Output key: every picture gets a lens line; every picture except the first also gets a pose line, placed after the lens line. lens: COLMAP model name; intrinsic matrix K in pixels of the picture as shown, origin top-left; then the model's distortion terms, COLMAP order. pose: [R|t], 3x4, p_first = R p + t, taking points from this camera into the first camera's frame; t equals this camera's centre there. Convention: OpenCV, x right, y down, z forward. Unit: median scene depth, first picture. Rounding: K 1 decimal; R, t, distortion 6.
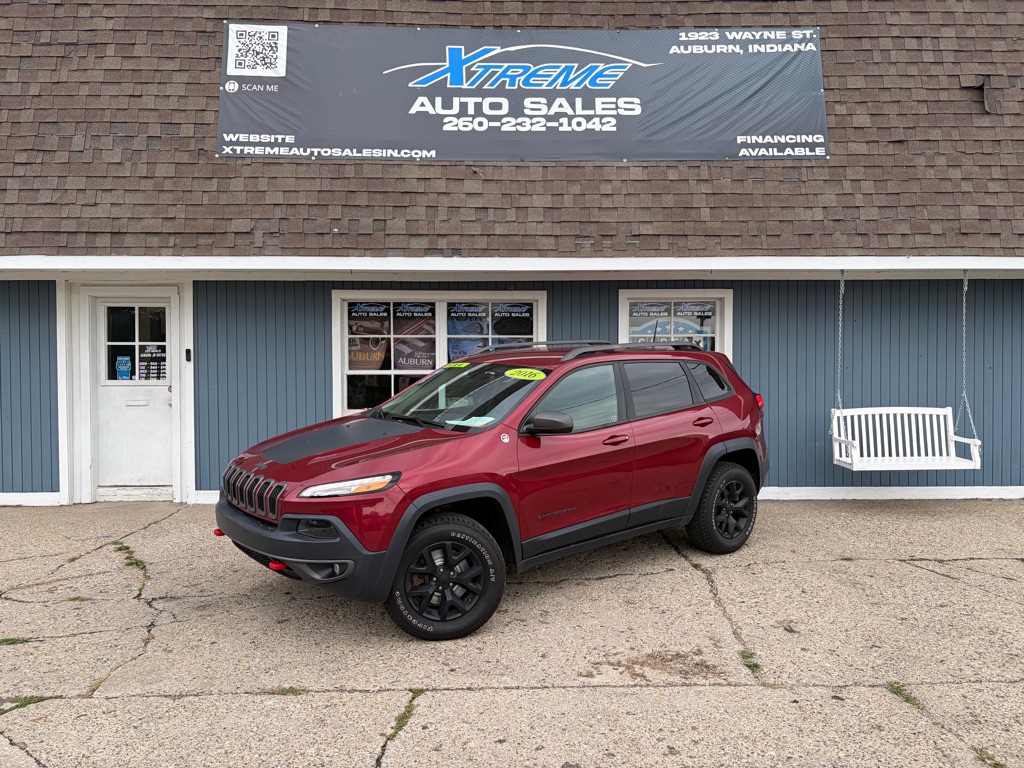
lens RADIAL K [[753.5, 0, 509.5], [0, 753.5, 386.6], [0, 0, 1]] dist [0.030074, -0.034589]
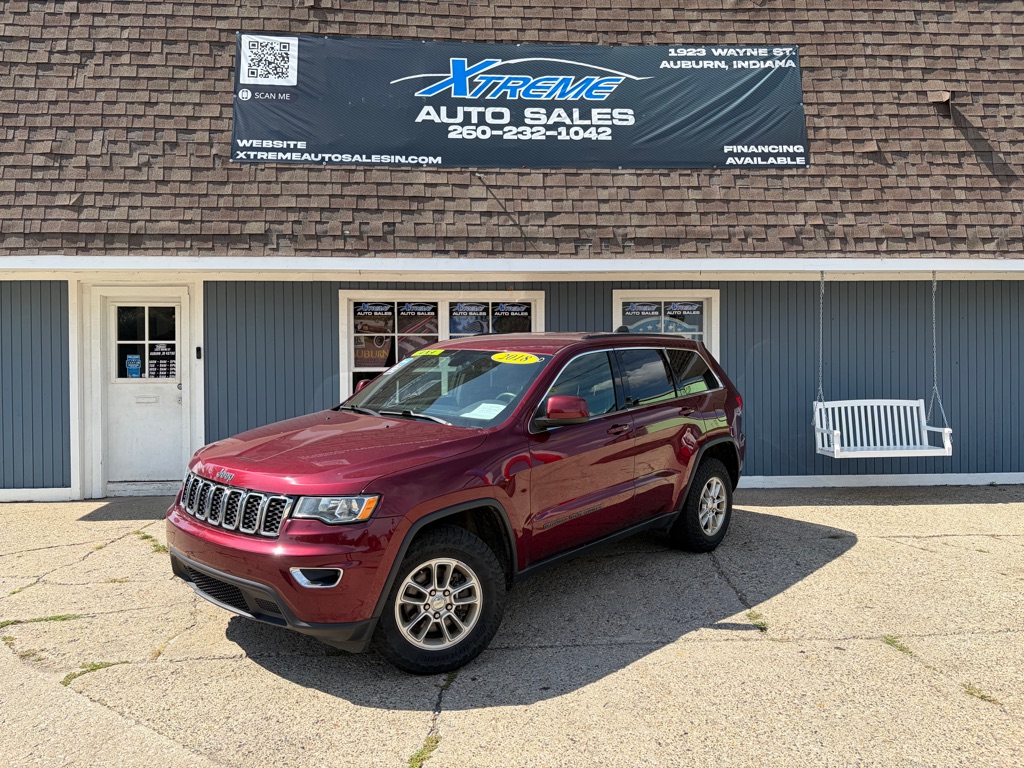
lens RADIAL K [[754.7, 0, 507.4], [0, 754.7, 383.1], [0, 0, 1]] dist [0.027117, -0.032229]
pose [[0.999150, -0.004657, 0.040965, -0.049960], [0.005240, 0.999886, -0.014135, 0.017235], [-0.040894, 0.014338, 0.999061, -0.050174]]
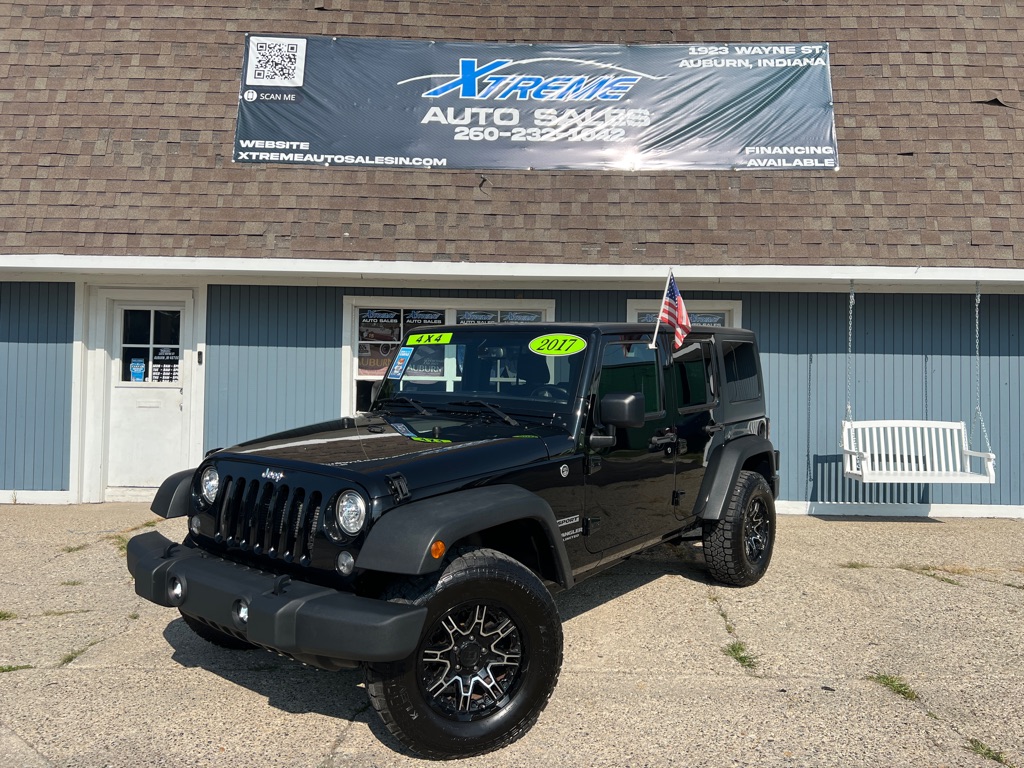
lens RADIAL K [[746.8, 0, 516.6], [0, 746.8, 386.4], [0, 0, 1]] dist [0.046034, -0.051874]
pose [[0.999472, 0.016584, -0.027949, 0.029684], [-0.017933, 0.998651, -0.048725, 0.041259], [0.027103, 0.049201, 0.998421, 0.008409]]
